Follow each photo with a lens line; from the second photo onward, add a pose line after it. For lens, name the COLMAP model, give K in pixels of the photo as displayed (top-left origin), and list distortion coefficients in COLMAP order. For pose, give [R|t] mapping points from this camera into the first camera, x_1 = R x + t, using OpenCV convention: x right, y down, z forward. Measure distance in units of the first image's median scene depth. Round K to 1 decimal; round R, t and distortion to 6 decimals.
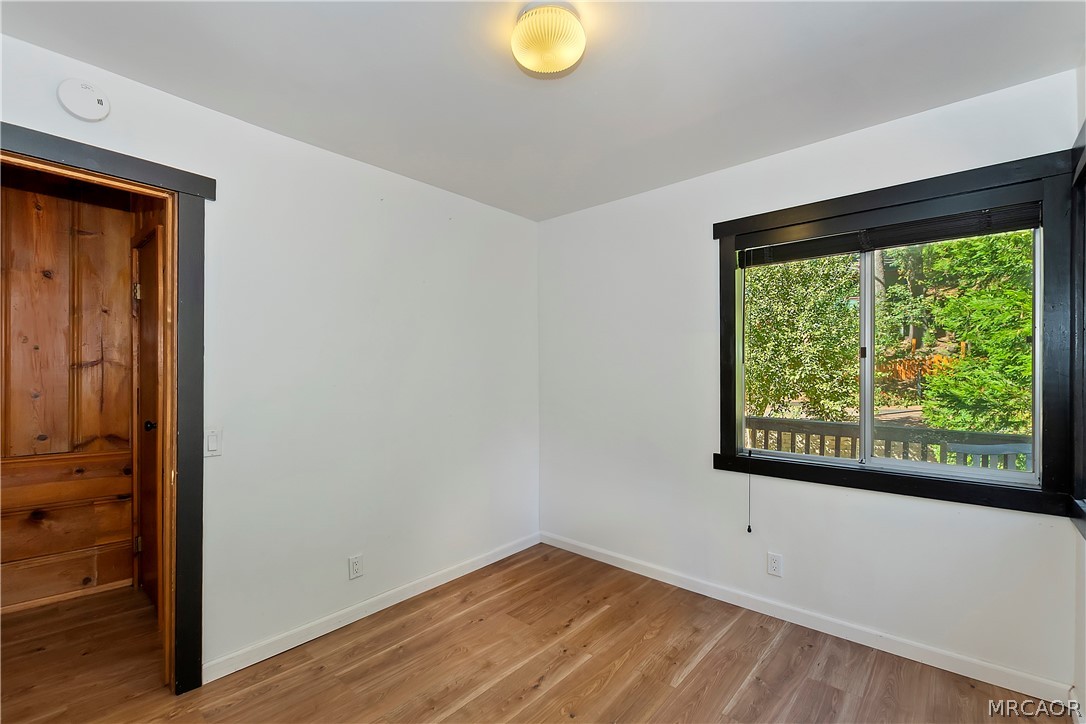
lens RADIAL K [[473.7, 0, 542.8], [0, 473.7, 368.3], [0, 0, 1]] dist [-0.000408, -0.002483]
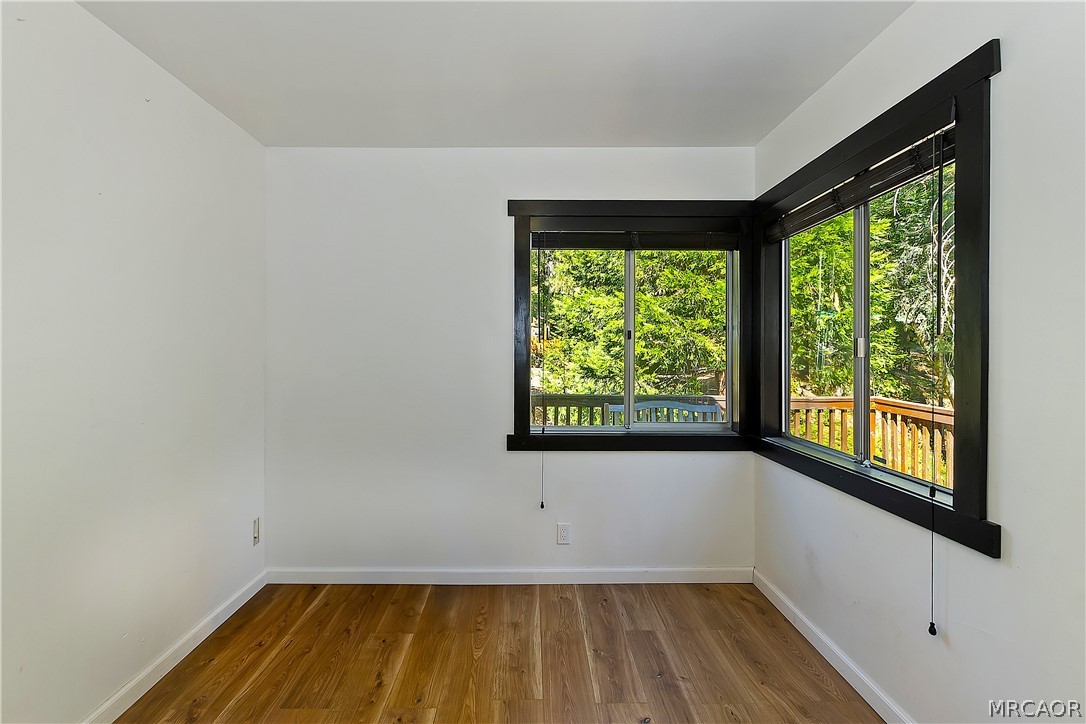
lens RADIAL K [[473.7, 0, 533.8], [0, 473.7, 342.1], [0, 0, 1]] dist [-0.000408, -0.002483]
pose [[0.745478, 0.012260, 0.666418, -0.292208], [-0.006799, 0.999919, -0.010790, -0.000824], [-0.666496, 0.003513, 0.745500, 0.279199]]
